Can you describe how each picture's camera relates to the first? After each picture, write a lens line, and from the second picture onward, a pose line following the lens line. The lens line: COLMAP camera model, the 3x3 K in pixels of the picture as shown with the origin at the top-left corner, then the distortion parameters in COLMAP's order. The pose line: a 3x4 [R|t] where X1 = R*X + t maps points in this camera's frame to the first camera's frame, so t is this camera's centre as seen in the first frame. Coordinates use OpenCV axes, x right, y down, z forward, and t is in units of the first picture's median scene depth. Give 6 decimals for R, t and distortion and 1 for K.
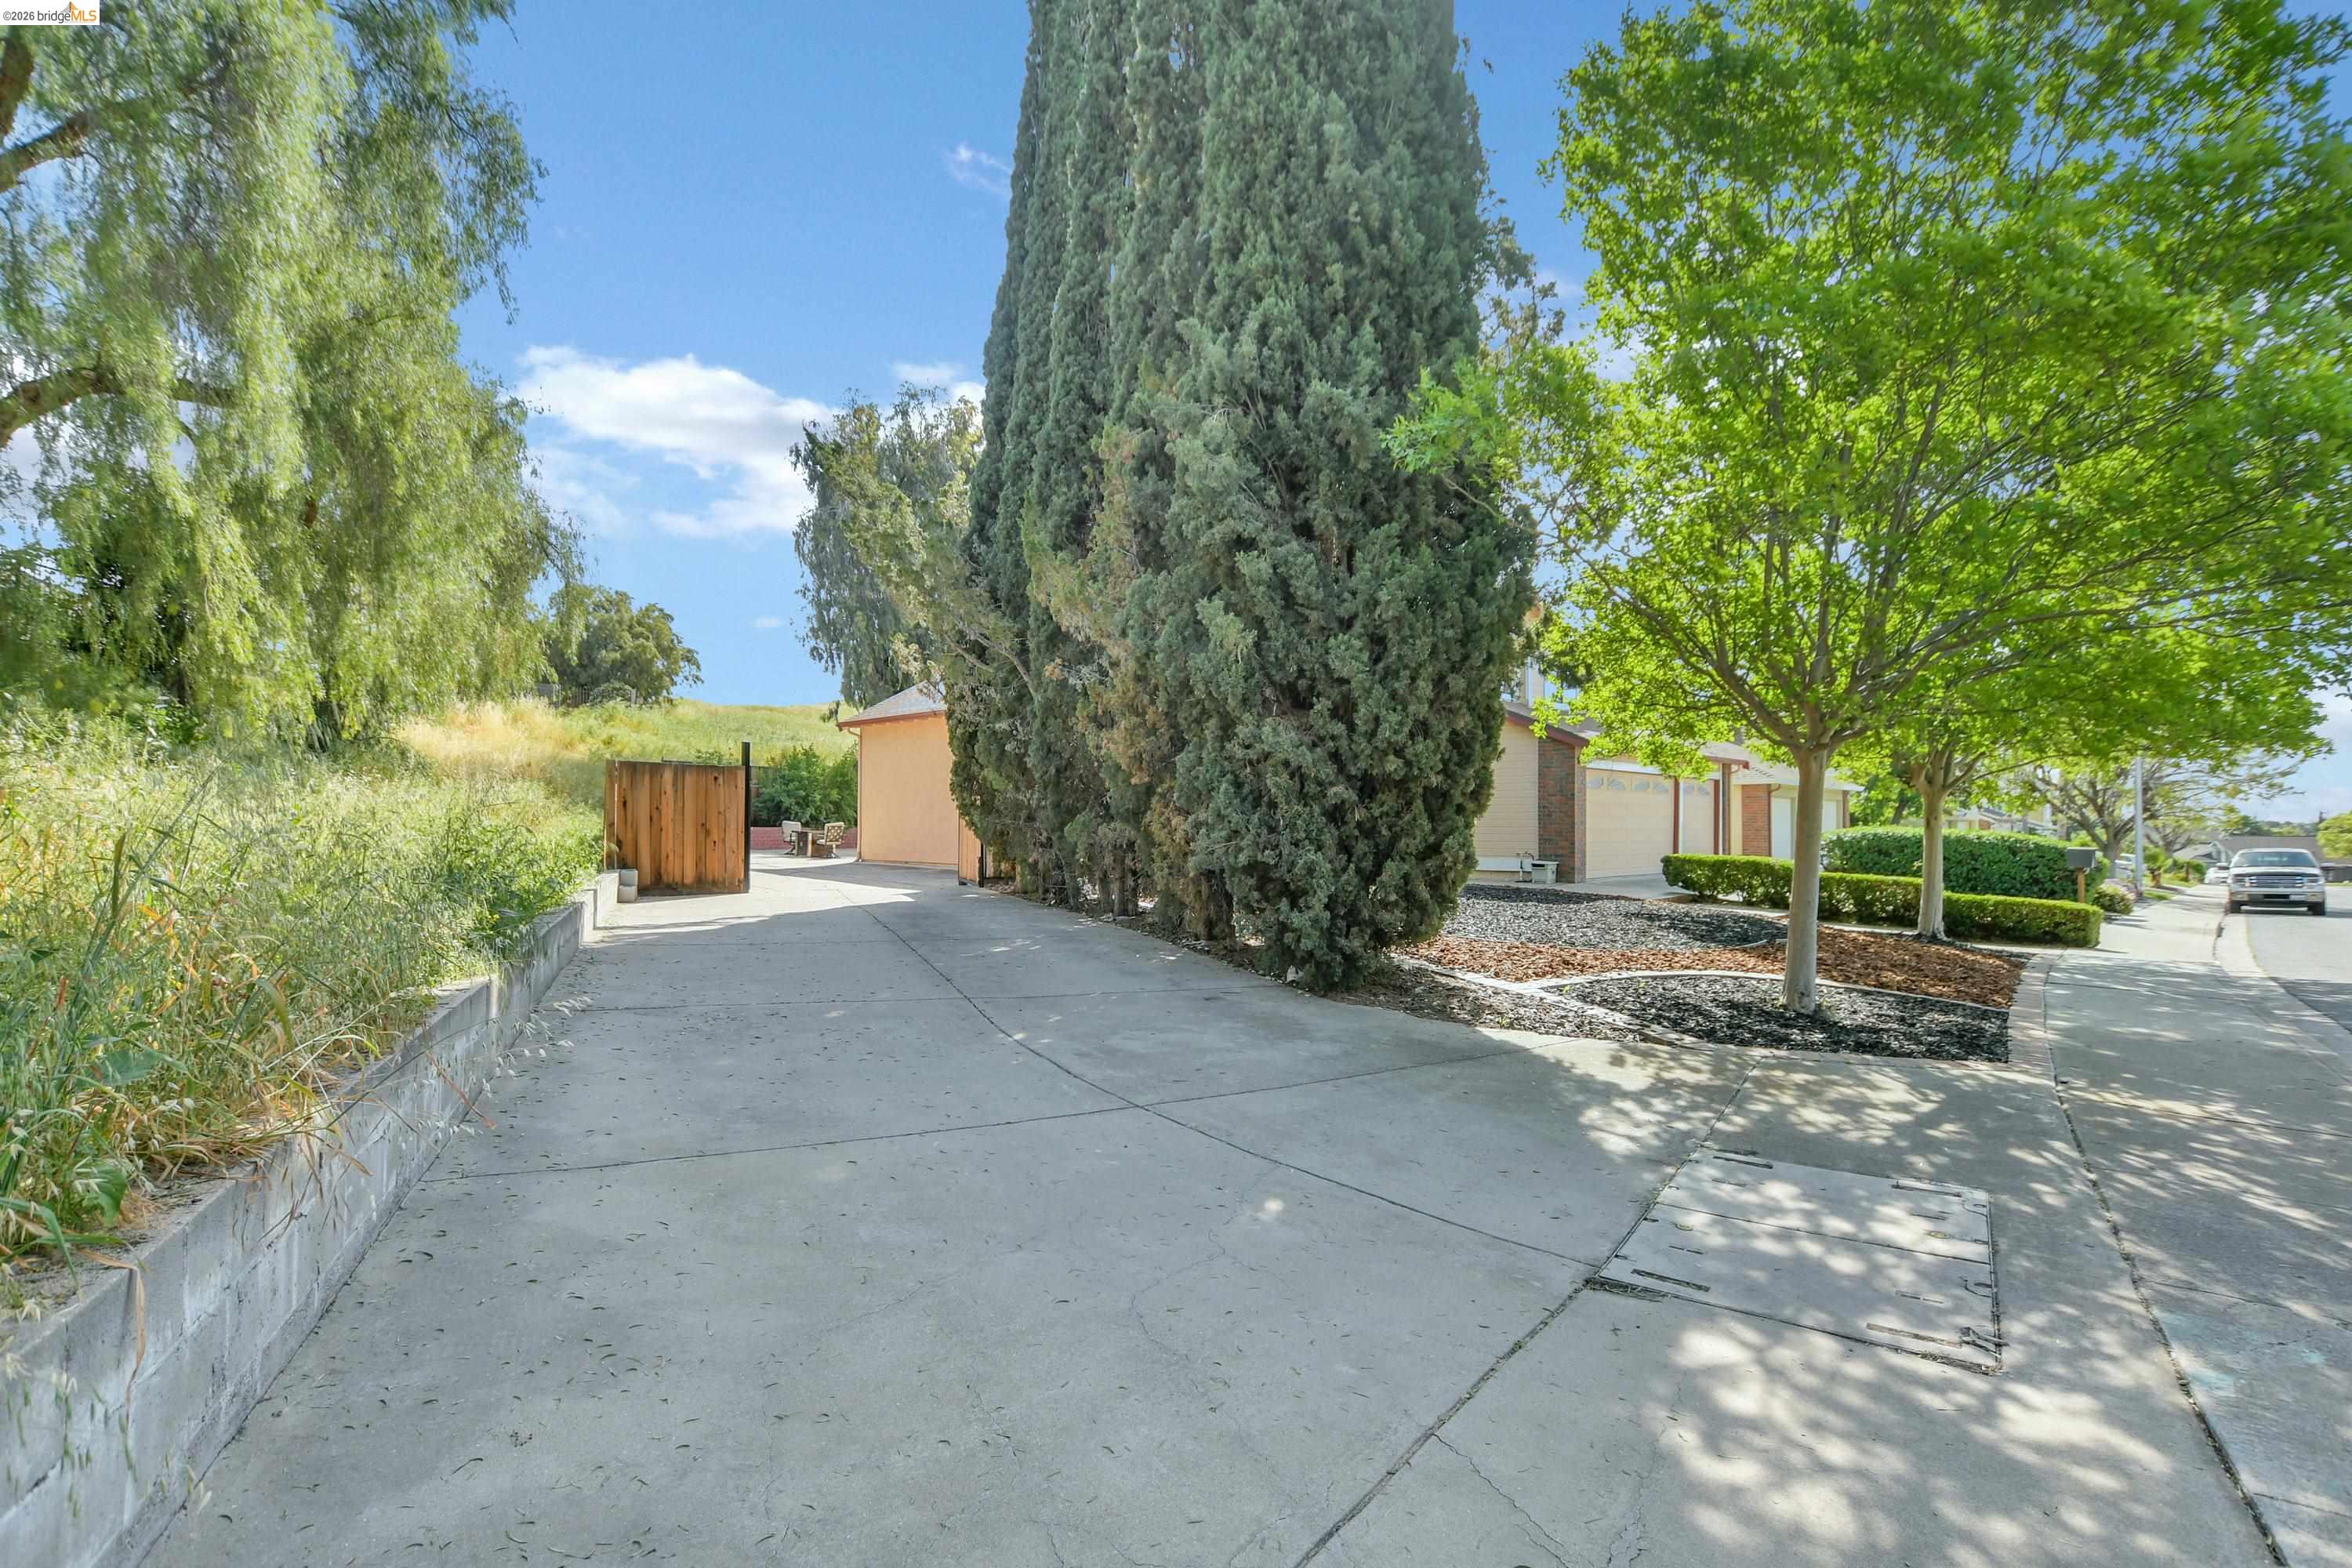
lens RADIAL K [[1139.2, 0, 1187.2], [0, 1139.2, 793.5], [0, 0, 1]] dist [-0.020211, 0.001312]
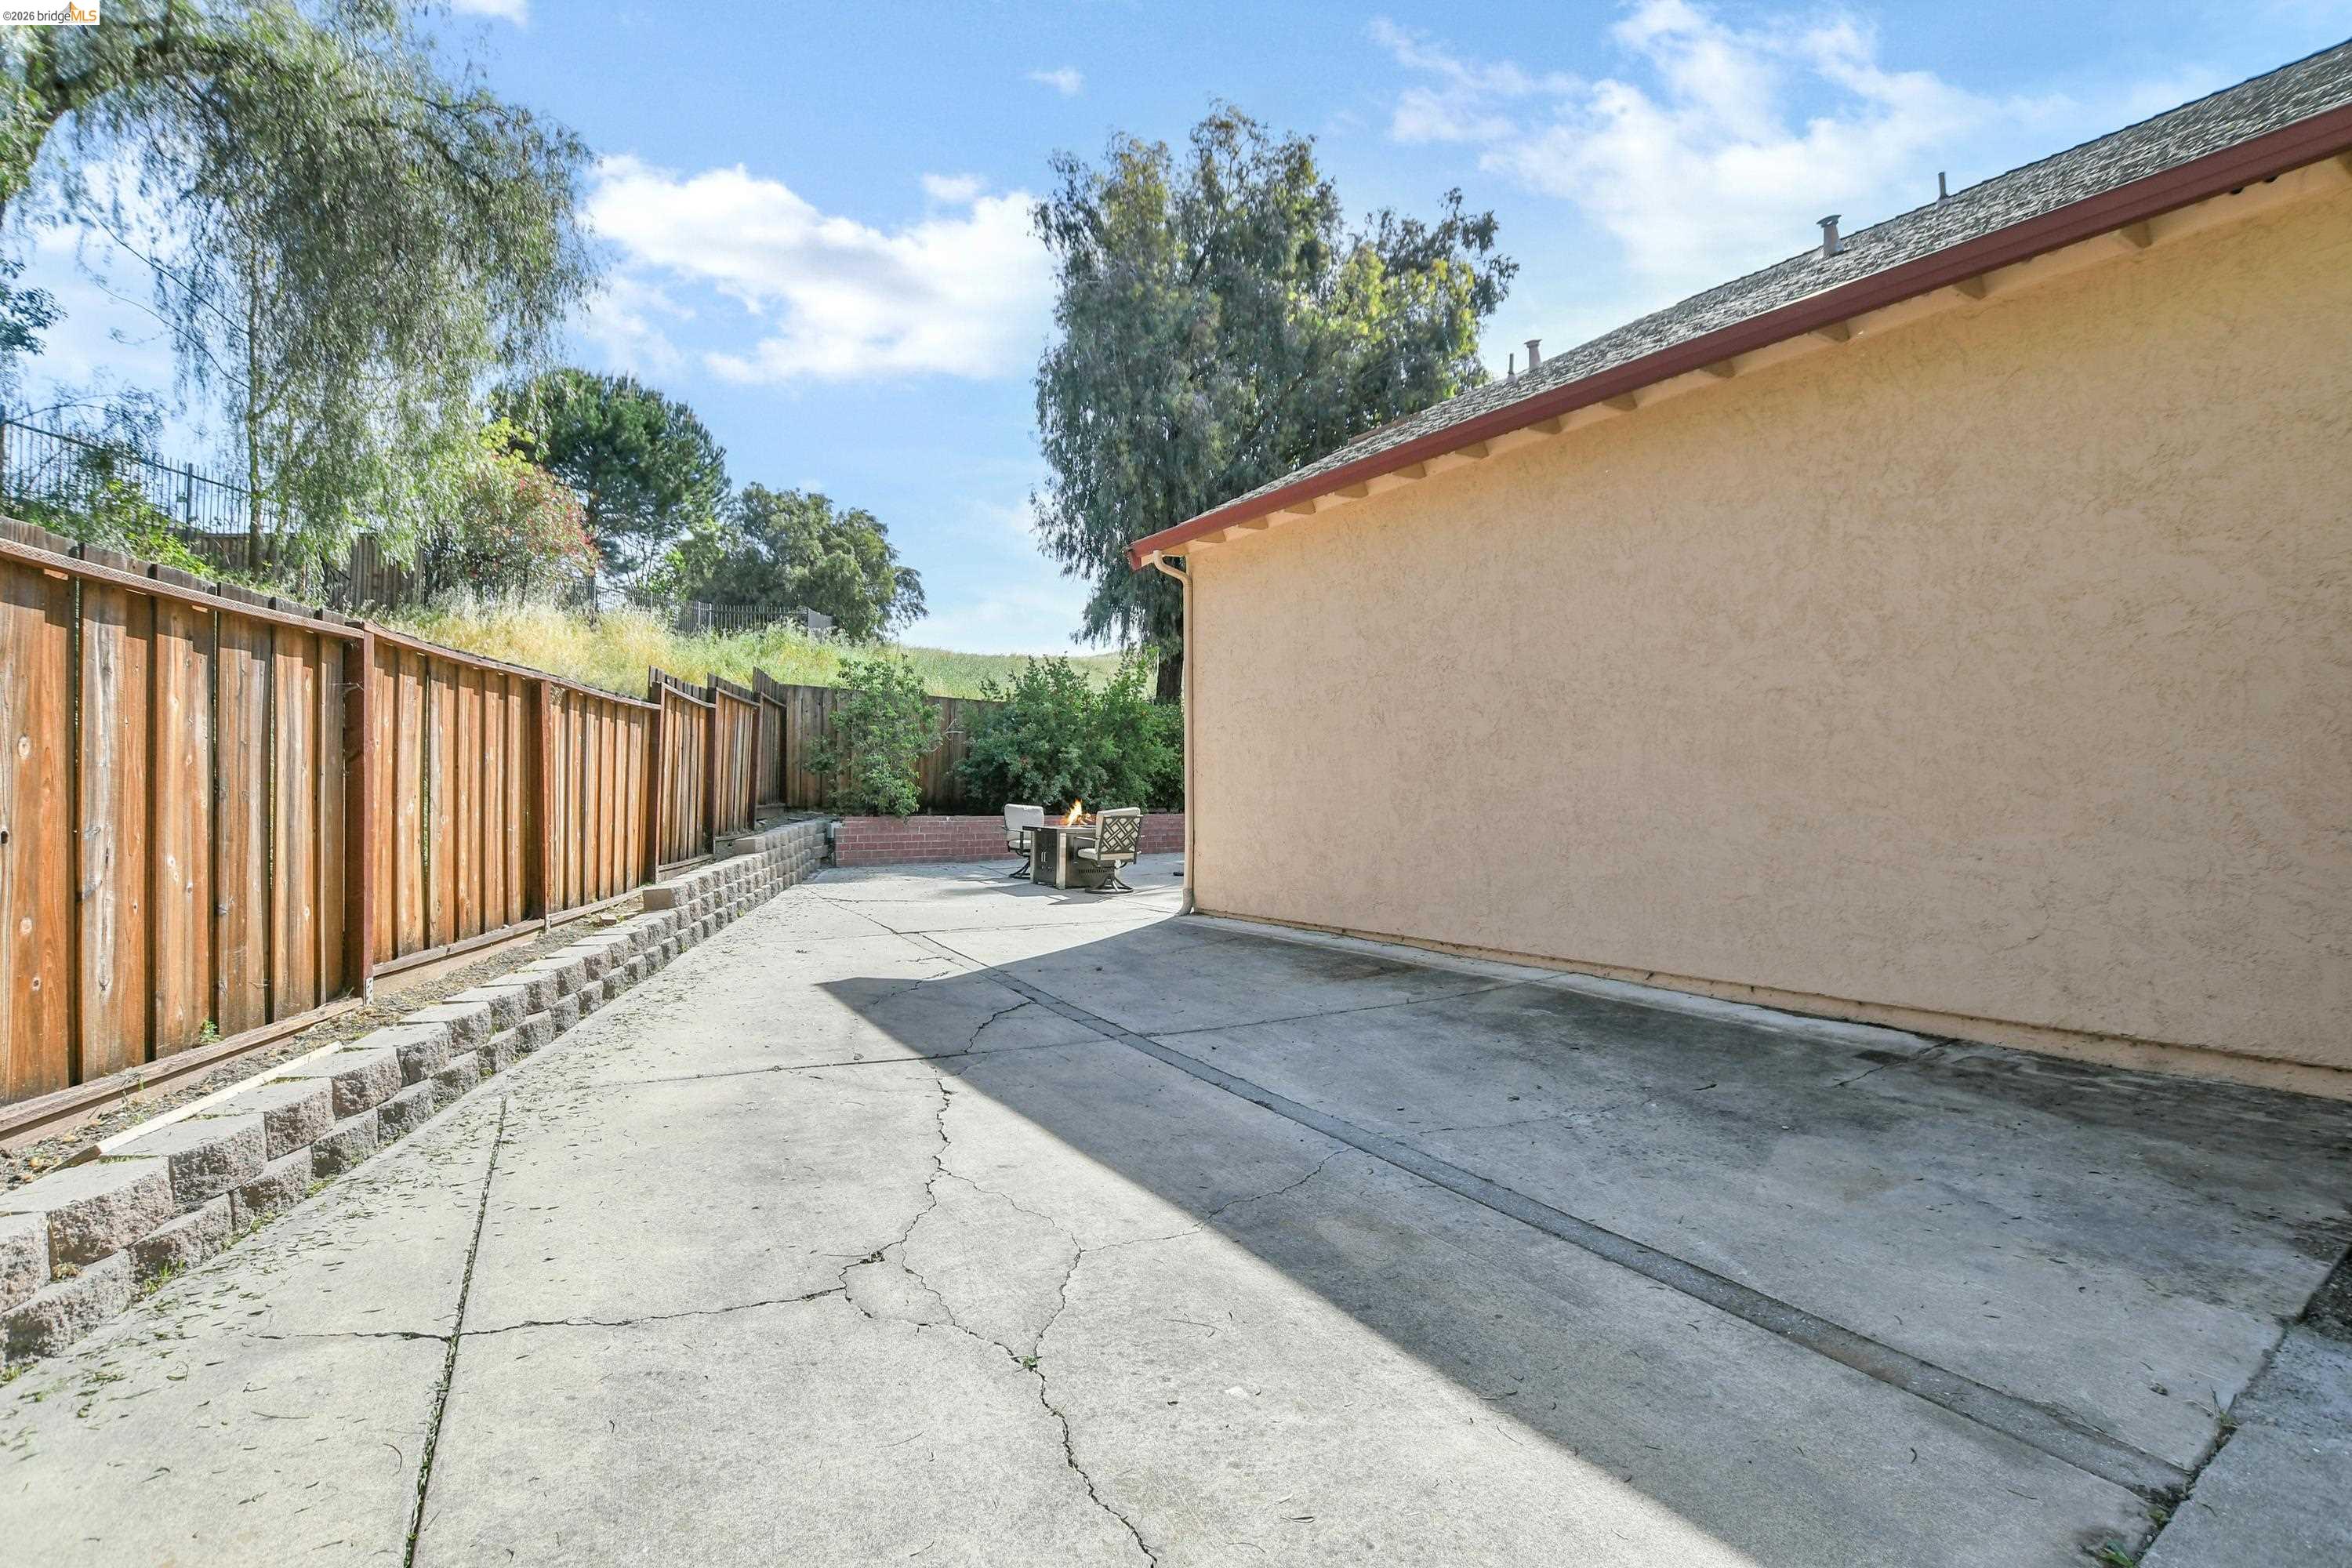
lens RADIAL K [[1139.2, 0, 1187.2], [0, 1139.2, 793.5], [0, 0, 1]] dist [-0.020211, 0.001312]
pose [[0.977795, 0.003108, -0.209541, -0.132043], [0.000692, 0.999837, 0.018058, 0.008242], [0.209562, -0.017802, 0.977633, 0.397963]]
